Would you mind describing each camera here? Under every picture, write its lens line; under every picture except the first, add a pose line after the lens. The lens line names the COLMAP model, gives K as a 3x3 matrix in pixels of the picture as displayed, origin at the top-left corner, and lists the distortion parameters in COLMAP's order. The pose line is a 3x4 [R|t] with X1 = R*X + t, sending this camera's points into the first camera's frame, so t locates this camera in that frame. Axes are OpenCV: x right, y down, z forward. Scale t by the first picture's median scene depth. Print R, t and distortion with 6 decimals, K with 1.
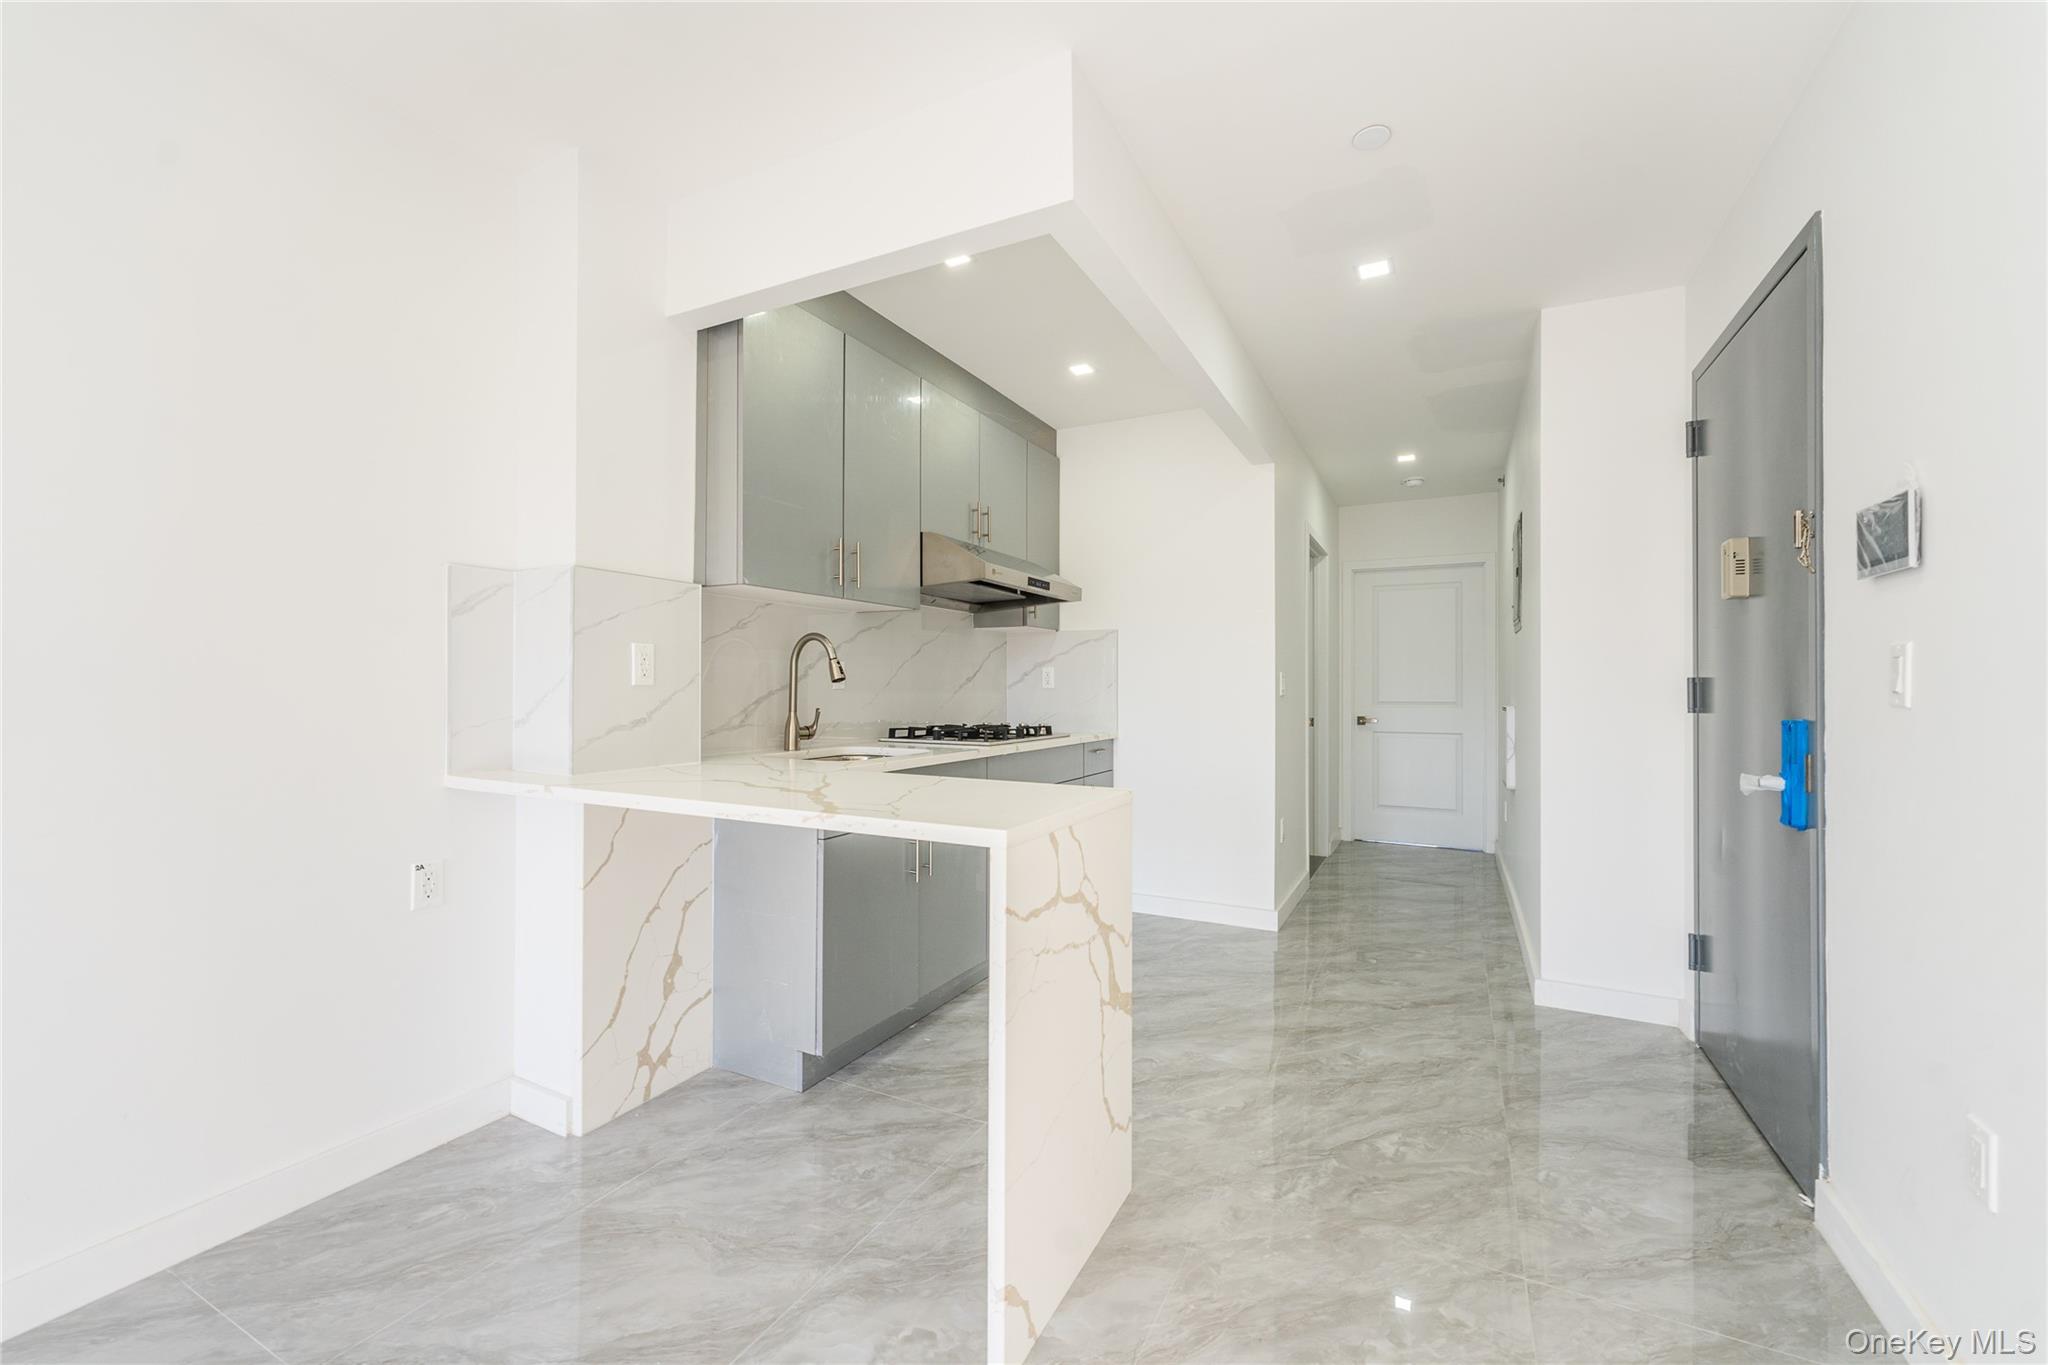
lens RADIAL K [[840.7, 0, 1016.4], [0, 840.7, 678.7], [0, 0, 1]] dist [0.002079, -0.000521]
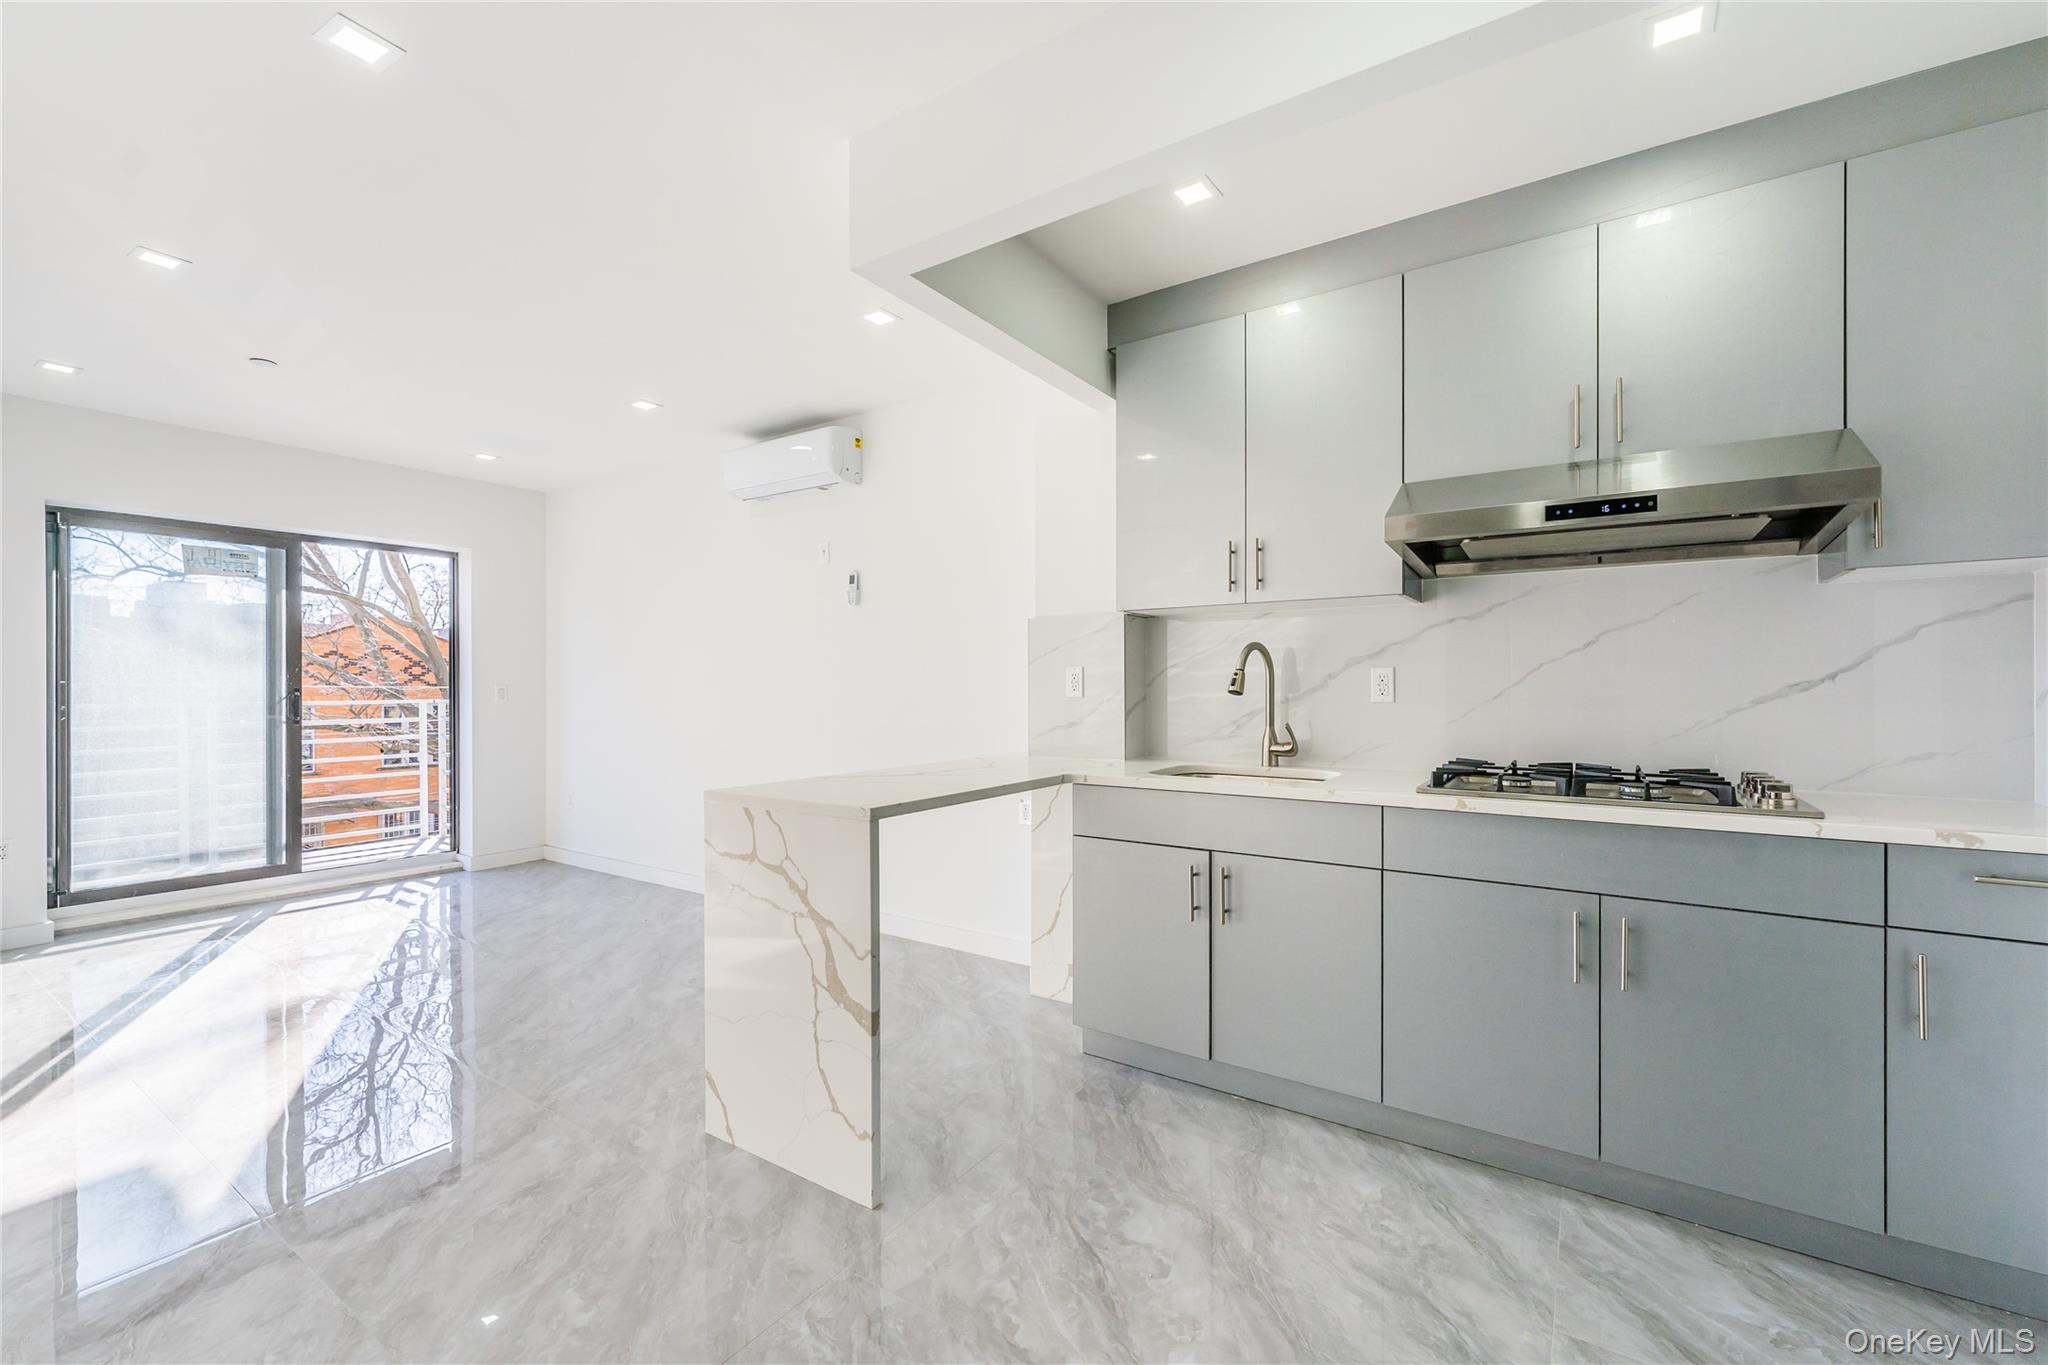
lens RADIAL K [[840.7, 0, 1015.9], [0, 840.7, 684.3], [0, 0, 1]] dist [0.002079, -0.000521]
pose [[-0.123761, -0.006588, -0.992290, 0.922535], [0.012375, 0.999890, -0.008182, -0.003733], [0.992235, -0.013292, -0.123666, 1.082821]]
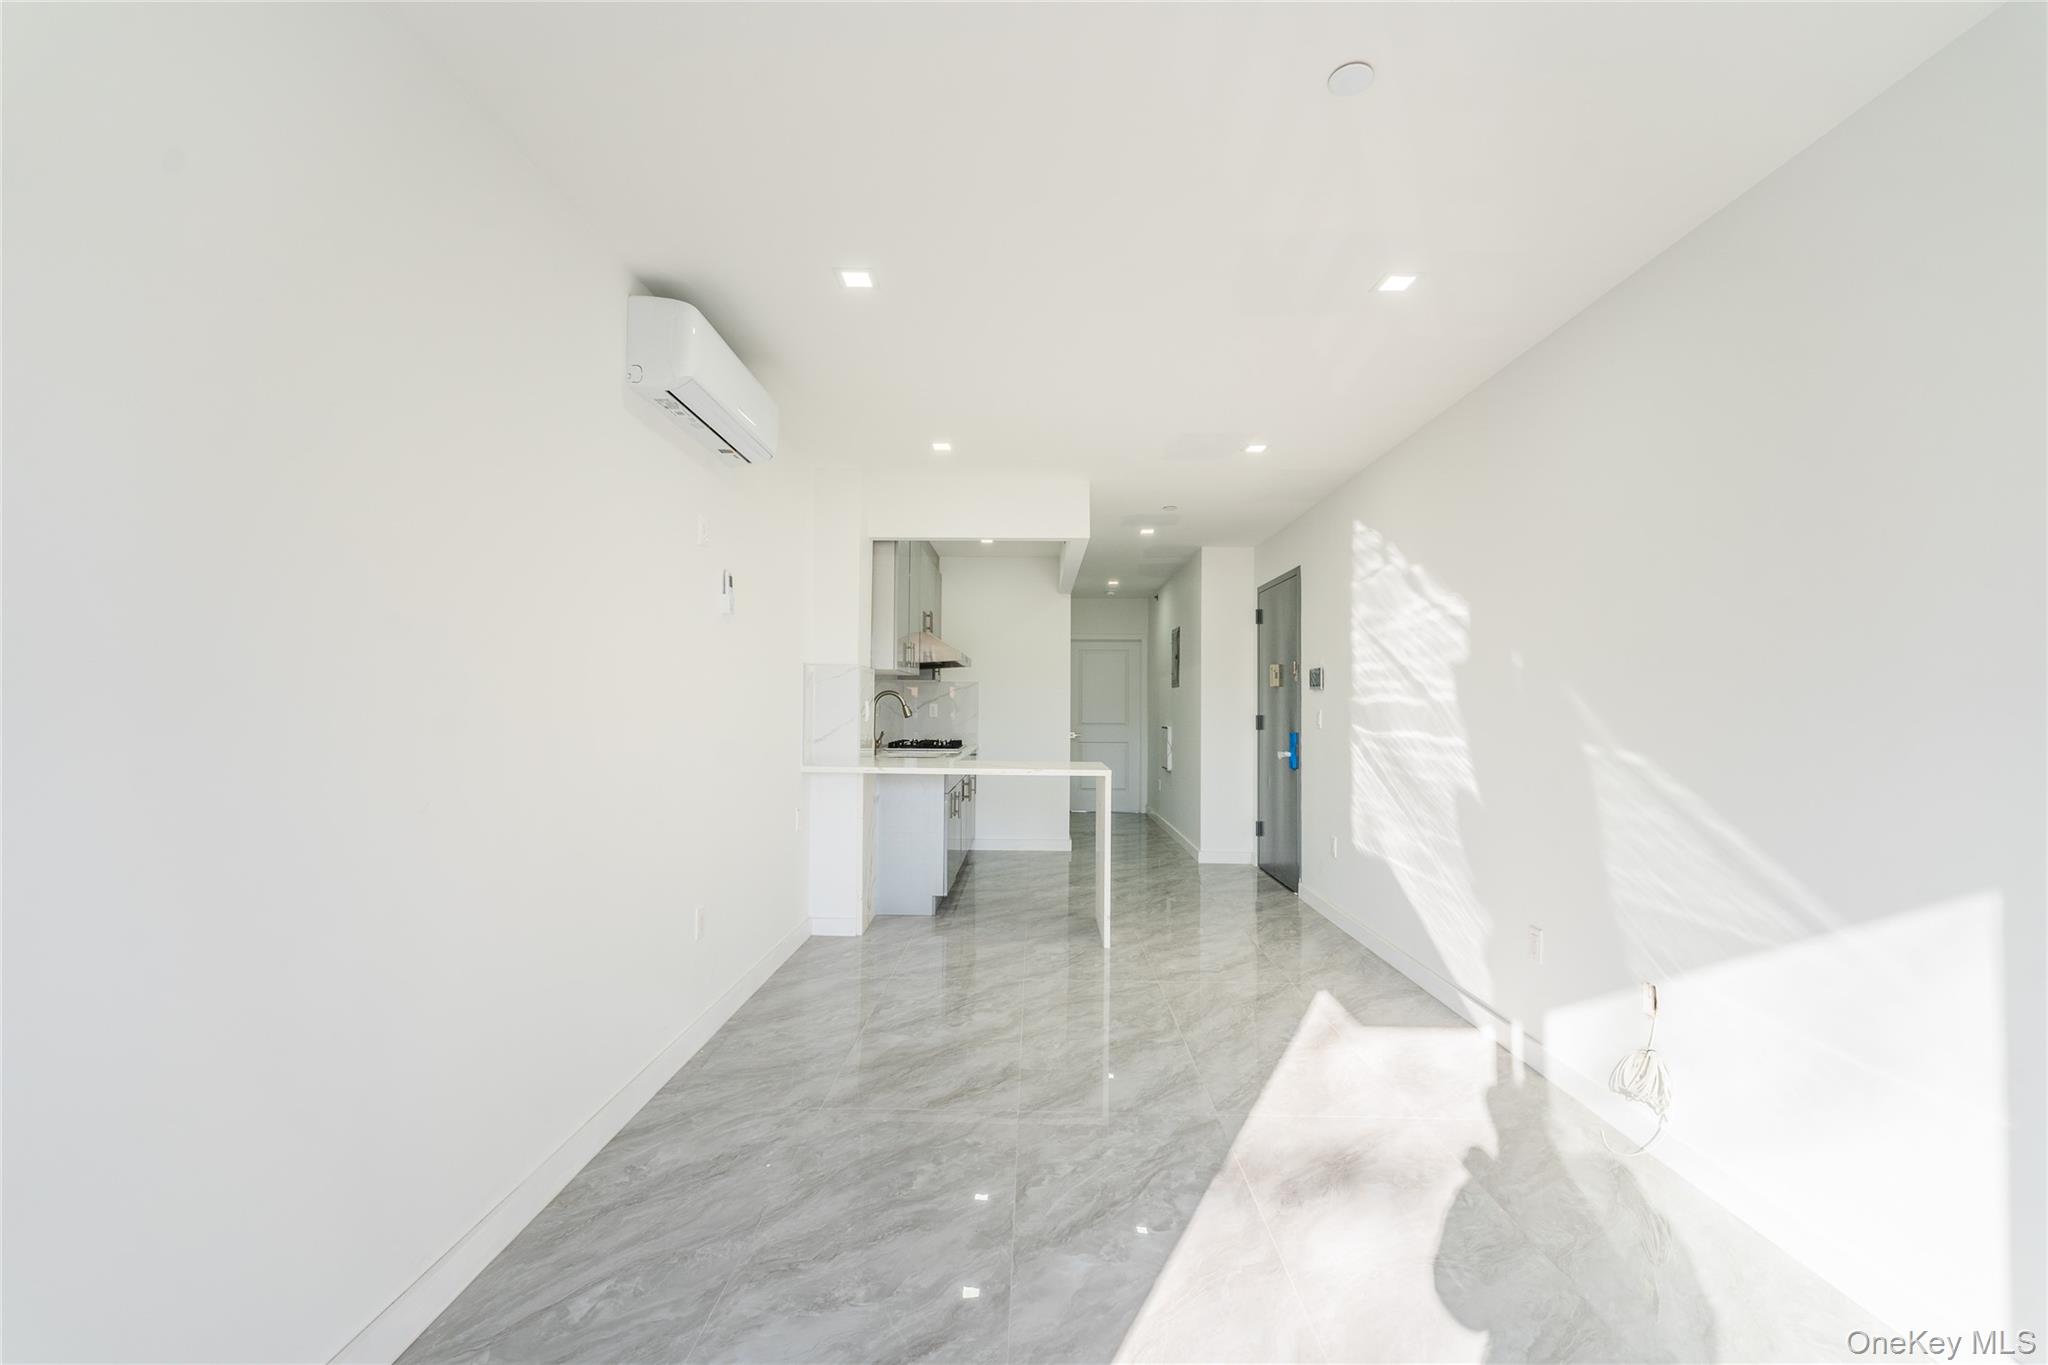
lens RADIAL K [[840.7, 0, 1037.1], [0, 840.7, 687.4], [0, 0, 1]] dist [0.002079, -0.000521]
pose [[0.886961, 0.014161, 0.461628, -1.030796], [-0.009033, 0.999871, -0.013318, -0.050633], [-0.461757, 0.007643, 0.886974, -1.002574]]
